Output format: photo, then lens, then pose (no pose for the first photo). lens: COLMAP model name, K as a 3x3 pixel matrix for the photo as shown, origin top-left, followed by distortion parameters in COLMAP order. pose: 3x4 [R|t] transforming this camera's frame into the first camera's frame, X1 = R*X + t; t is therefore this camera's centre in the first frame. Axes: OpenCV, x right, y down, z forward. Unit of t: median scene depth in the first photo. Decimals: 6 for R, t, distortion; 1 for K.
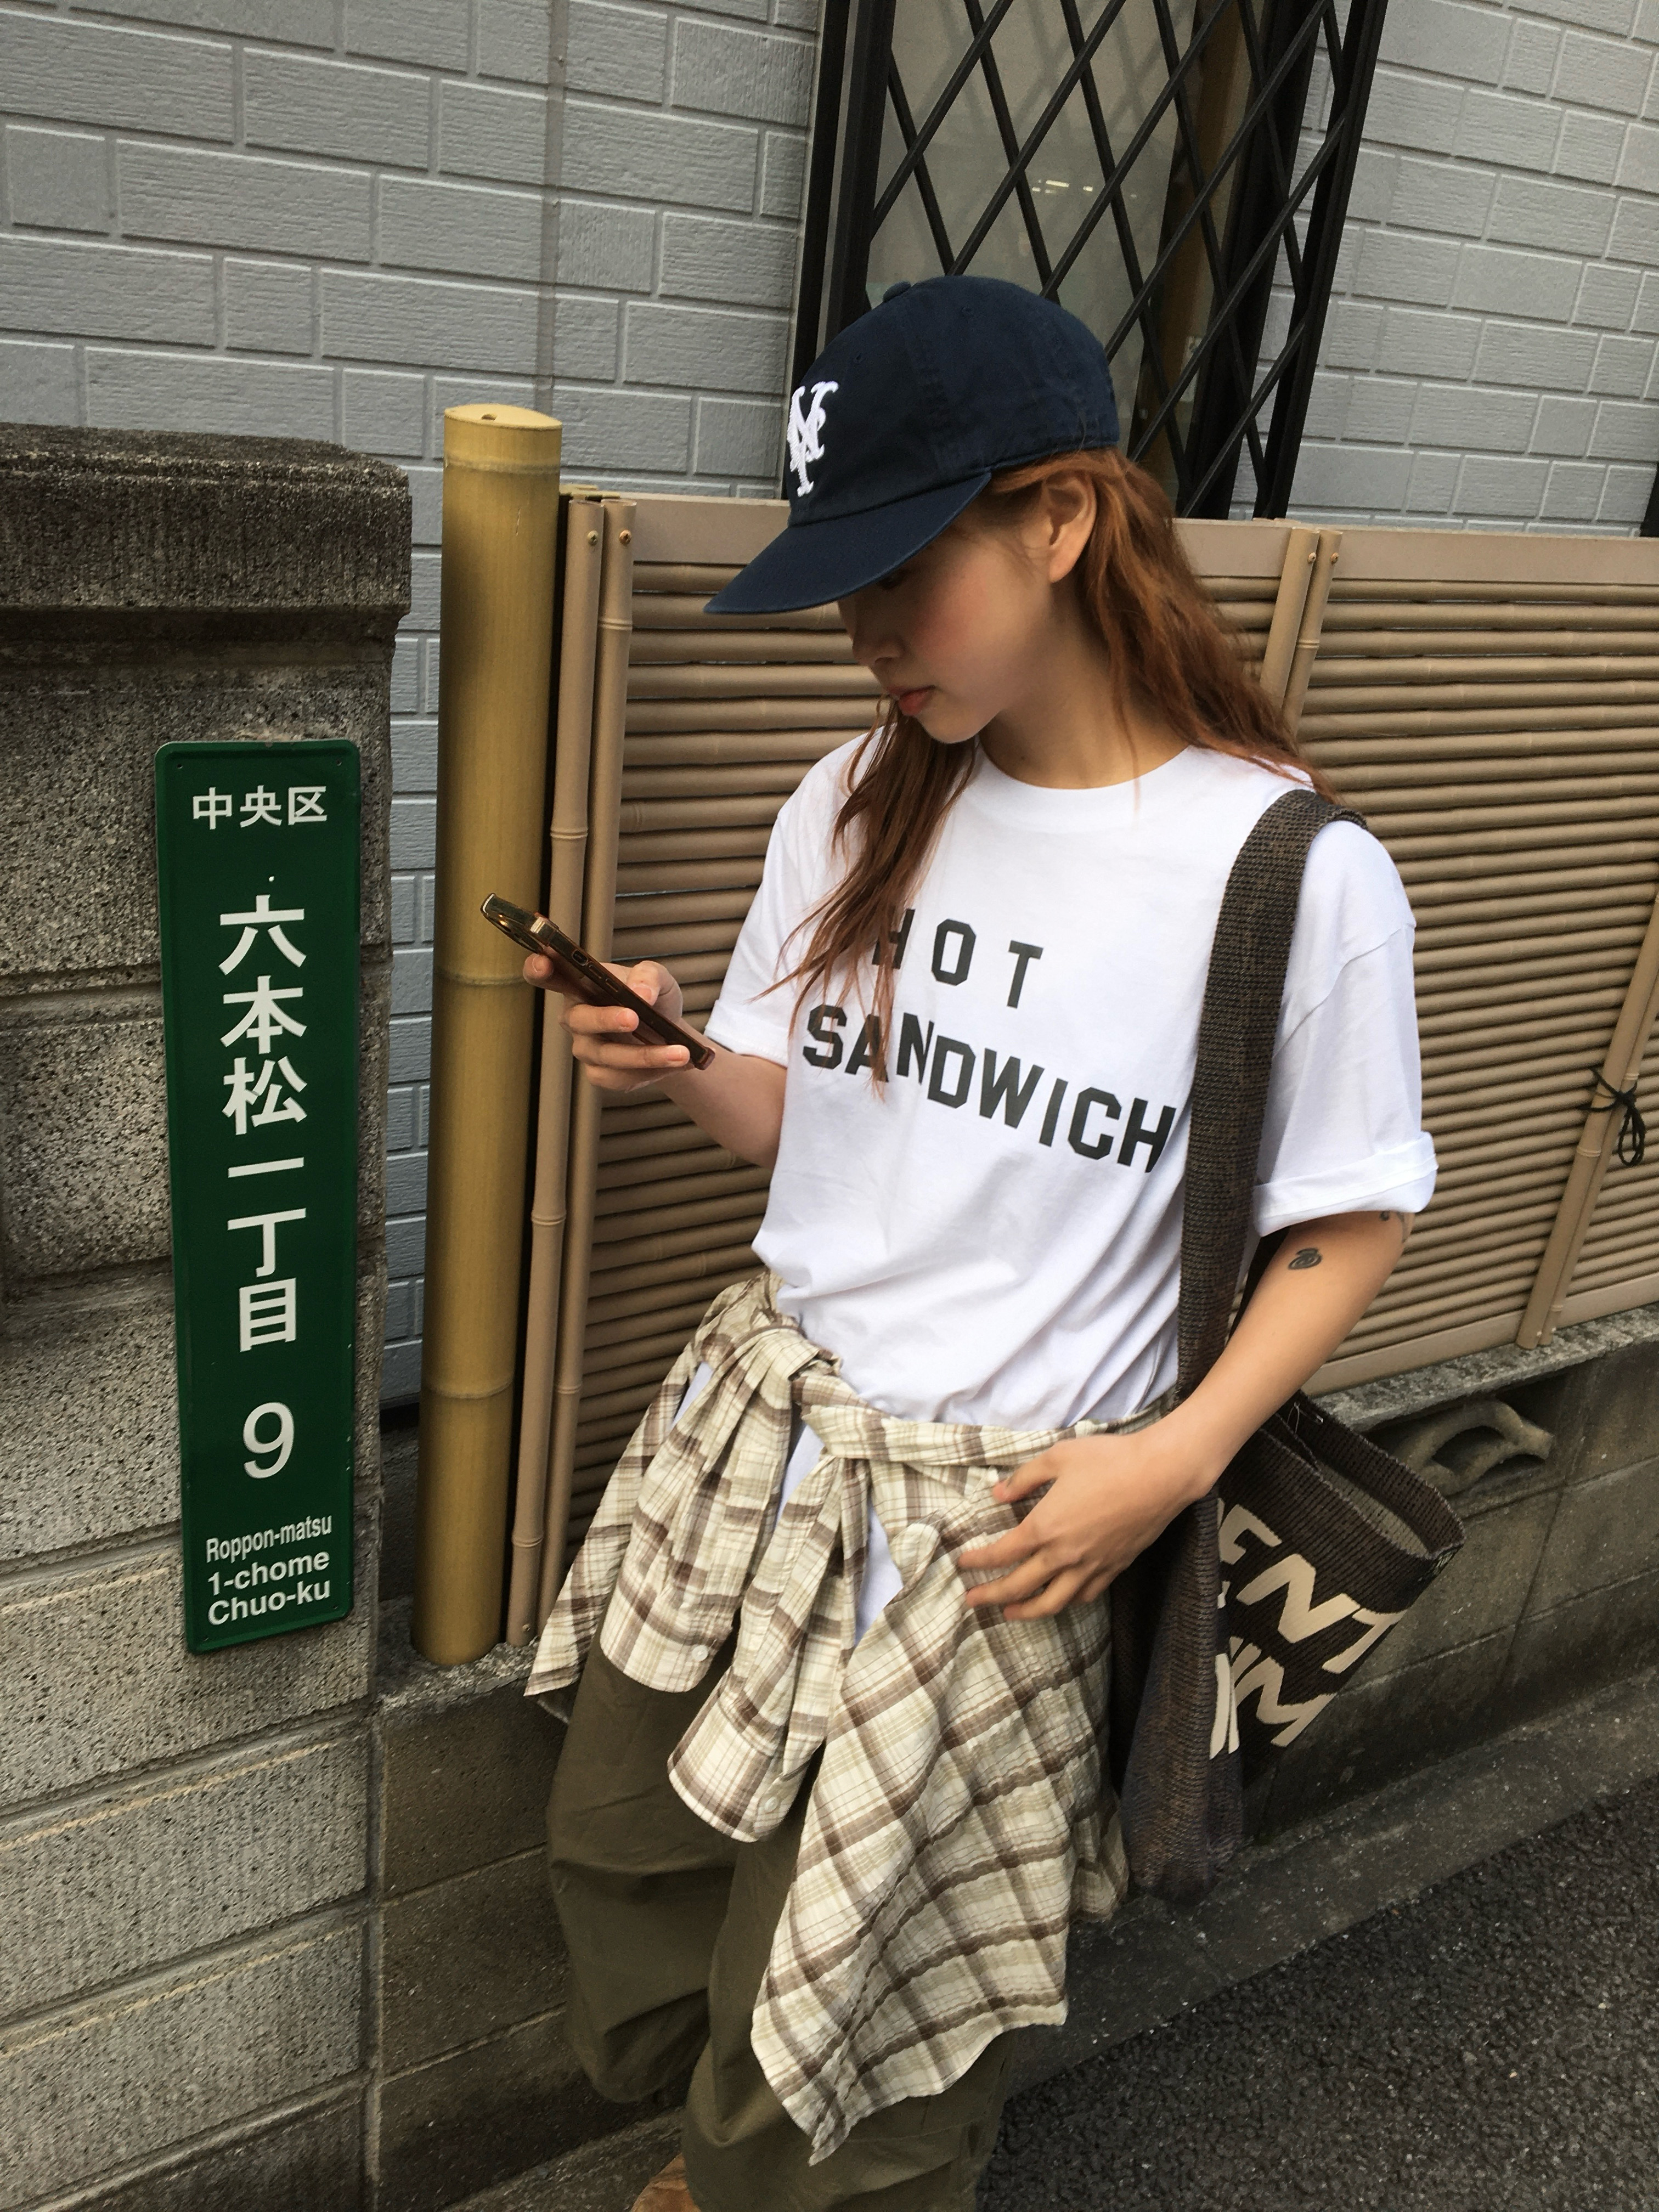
lens RADIAL K [[1891.5, 0, 822.9], [0, 1891.5, 1111.6], [0, 0, 1]] dist [0.055413, -0.086370]
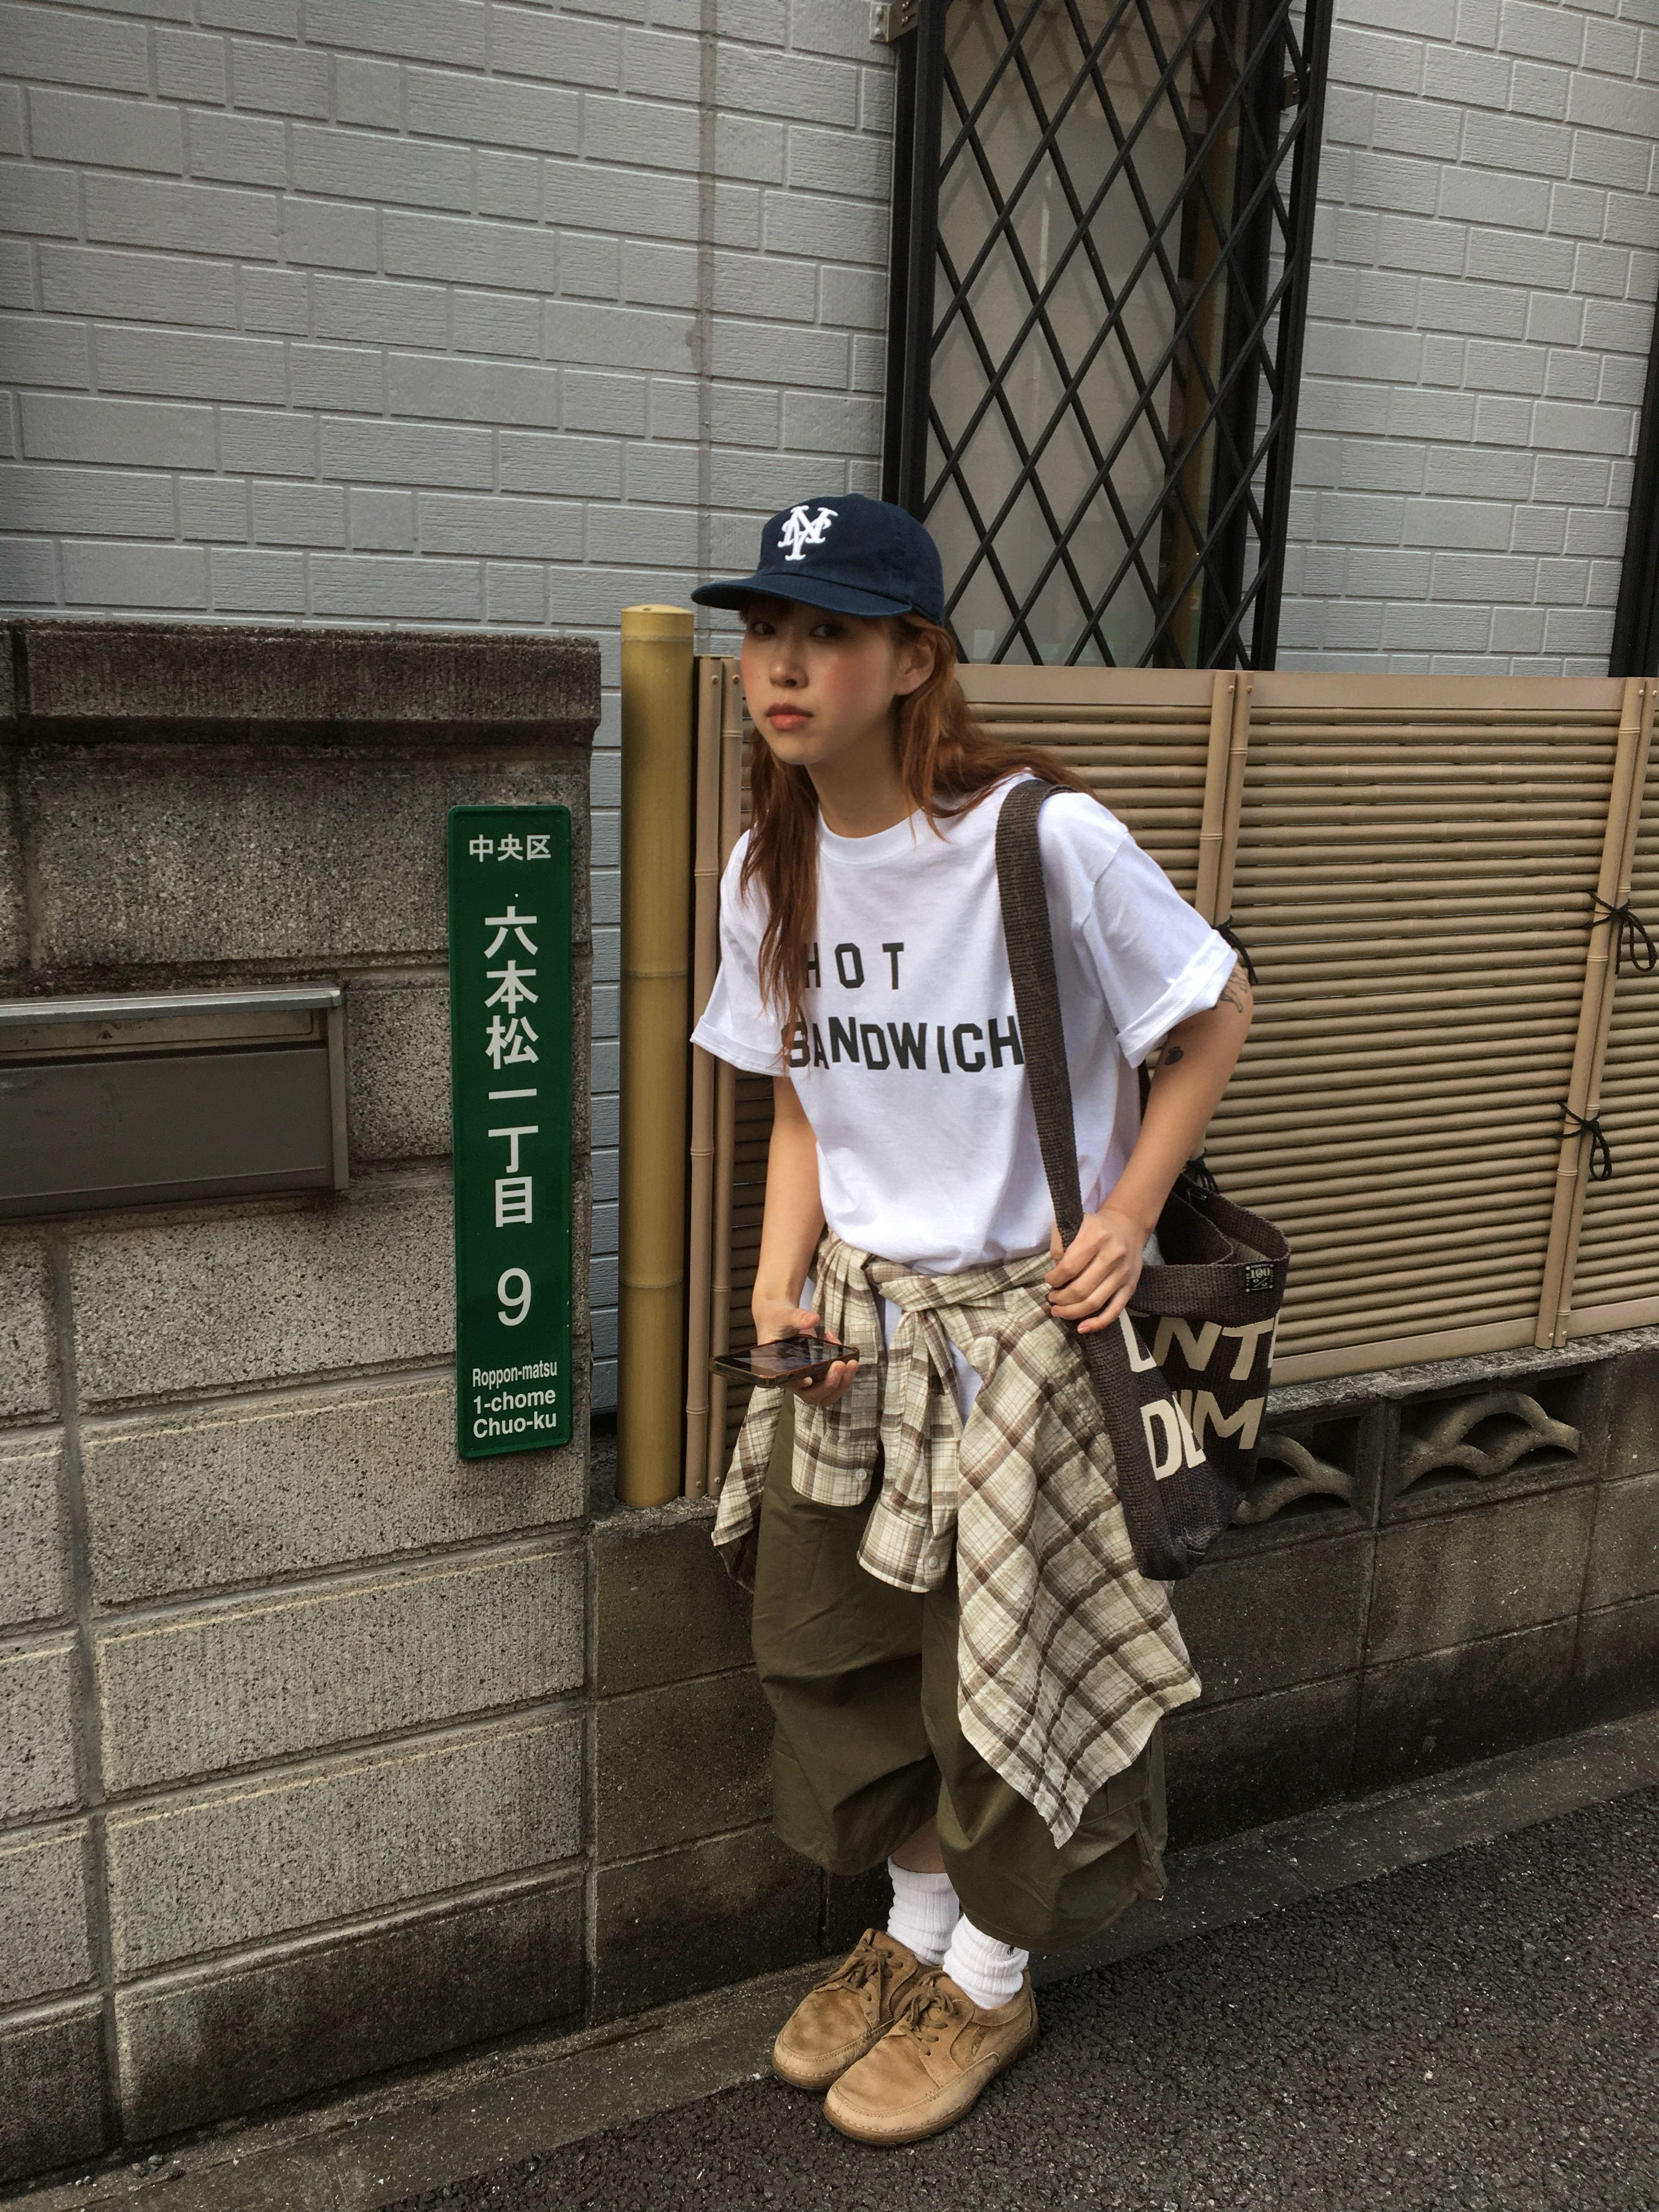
lens RADIAL K [[1891.5, 0, 808.8], [0, 1891.5, 1091.3], [0, 0, 1]] dist [0.055413, -0.086370]
pose [[0.990883, -0.052555, -0.124052, 0.111712], [0.027734, 0.980626, -0.193917, 0.284818], [0.131840, 0.188709, 0.973143, -0.382283]]
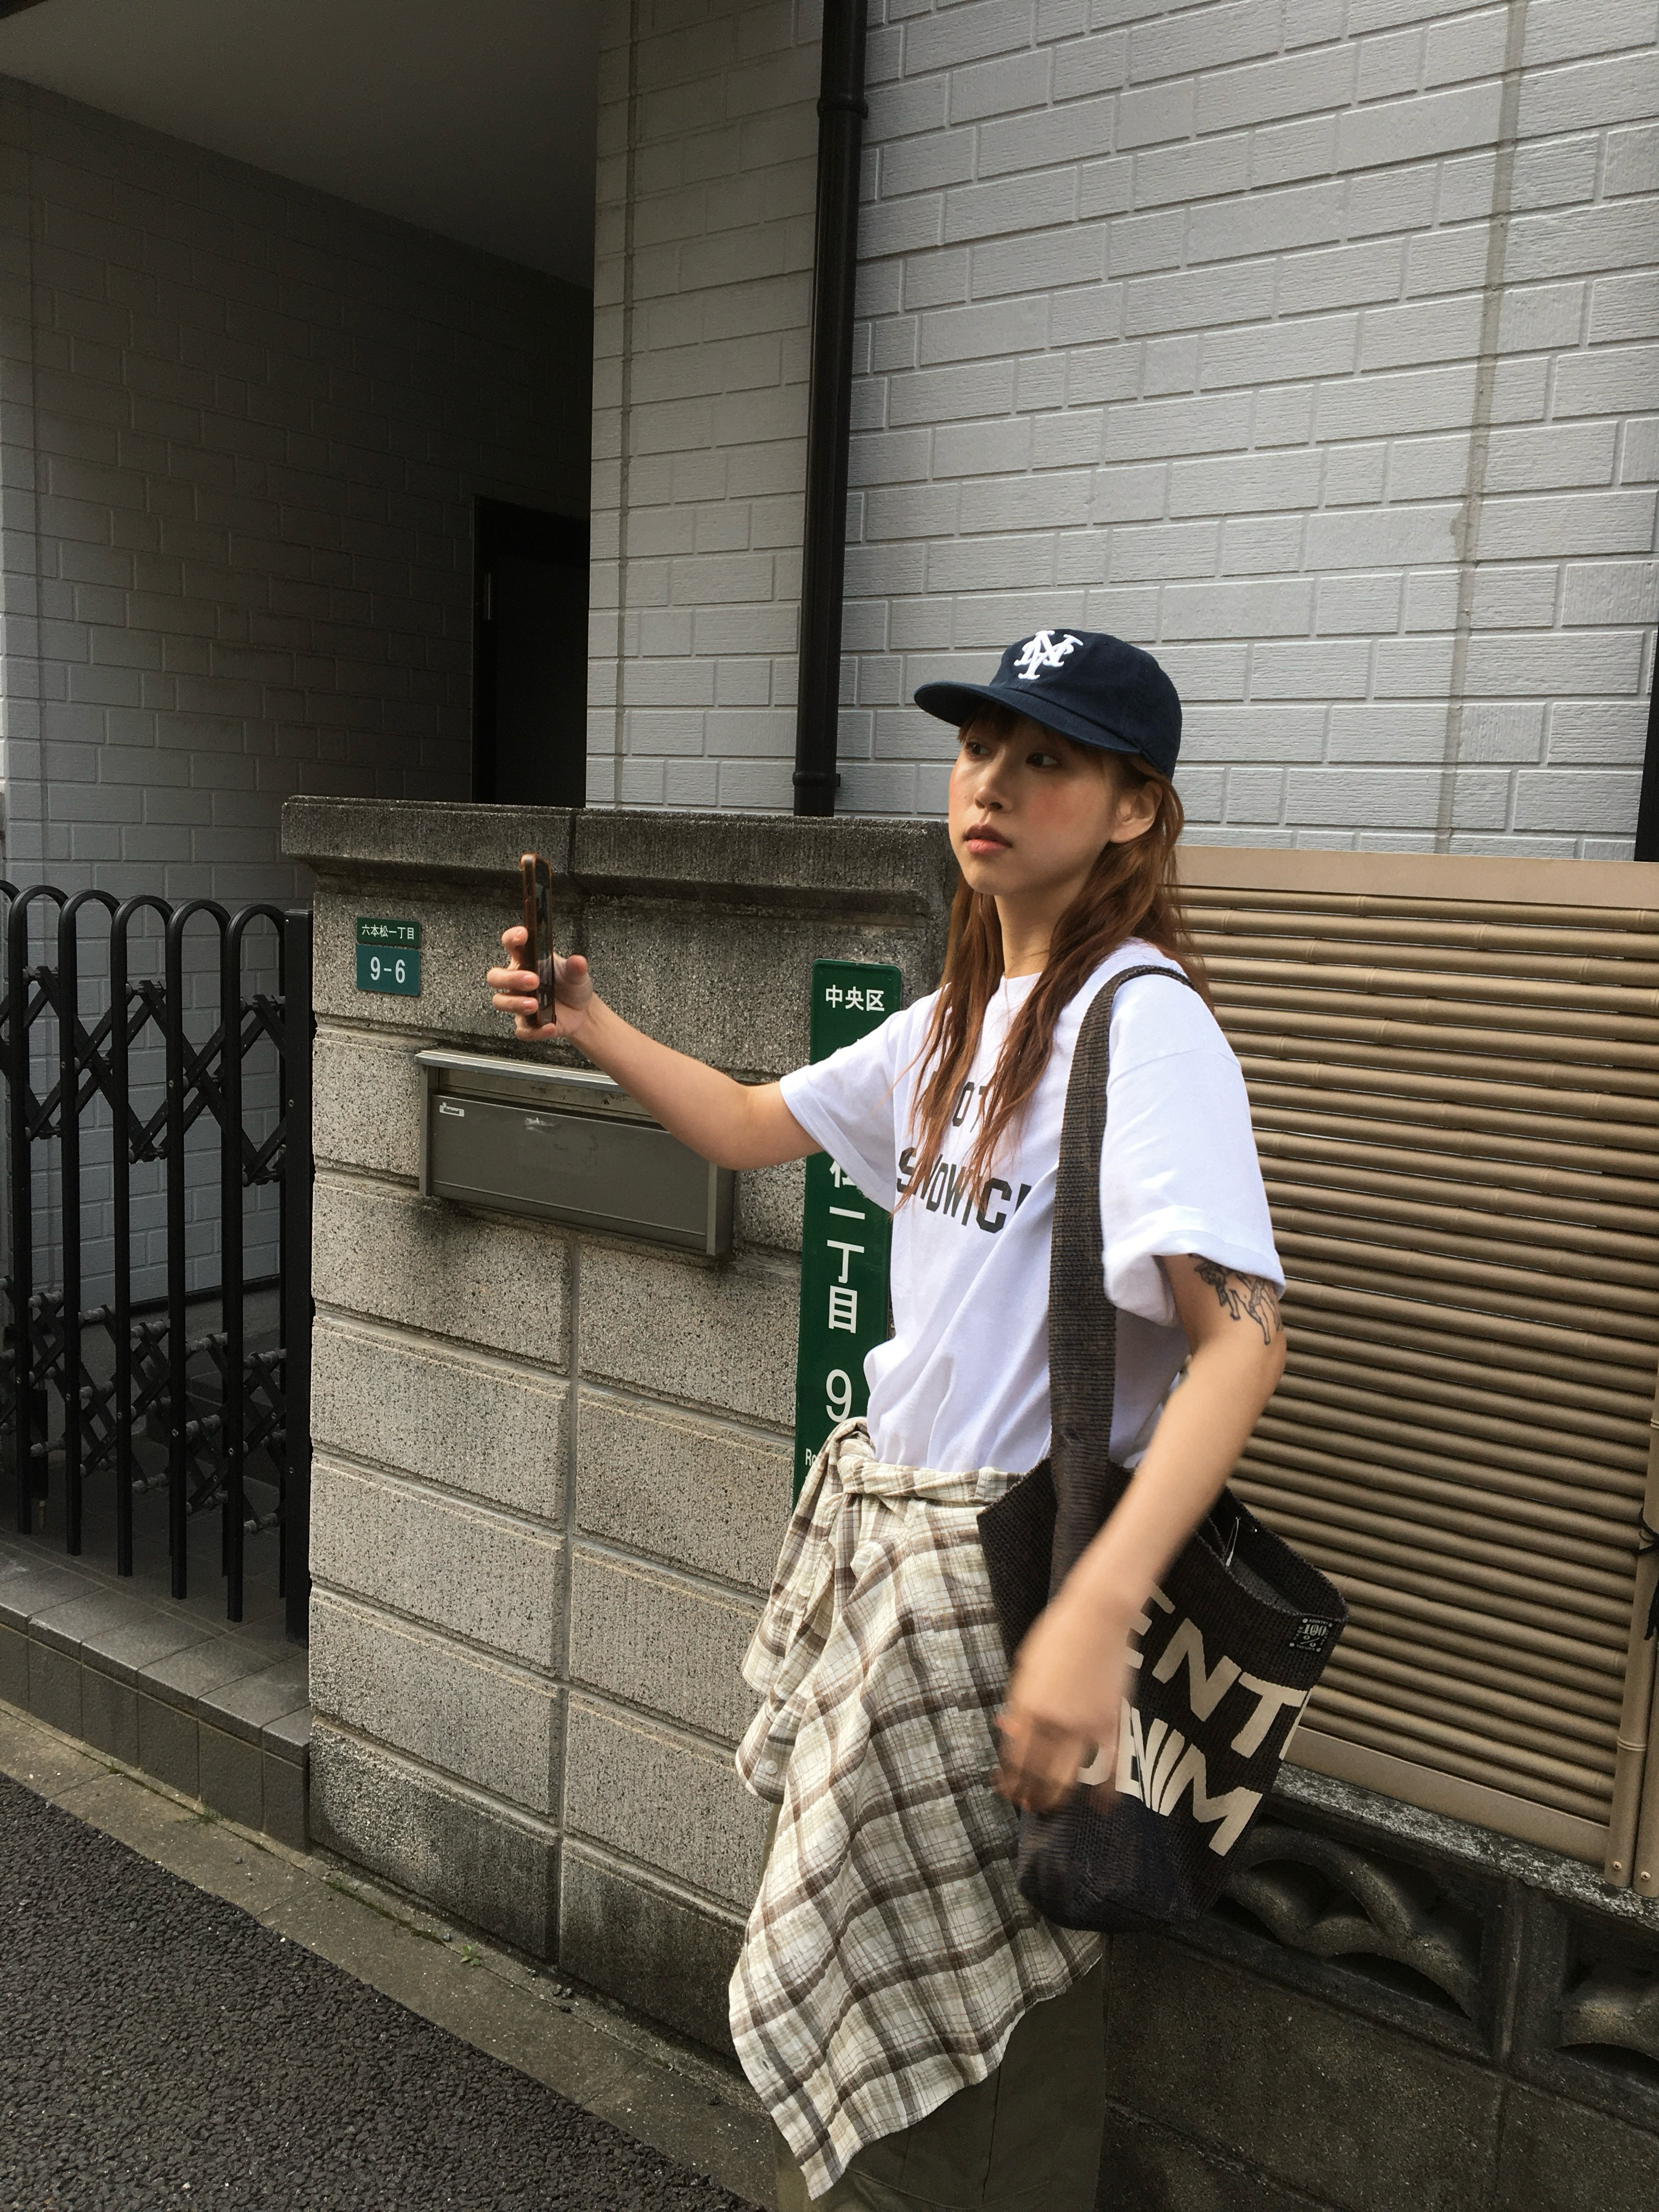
lens RADIAL K [[1891.5, 0, 763.0], [0, 1891.5, 1069.4], [0, 0, 1]] dist [0.055413, -0.086370]
pose [[0.351734, 0.022169, -0.935837, 1.117567], [-0.379577, 0.917222, -0.120936, 0.127498], [0.855689, 0.397760, 0.331033, 0.274799]]
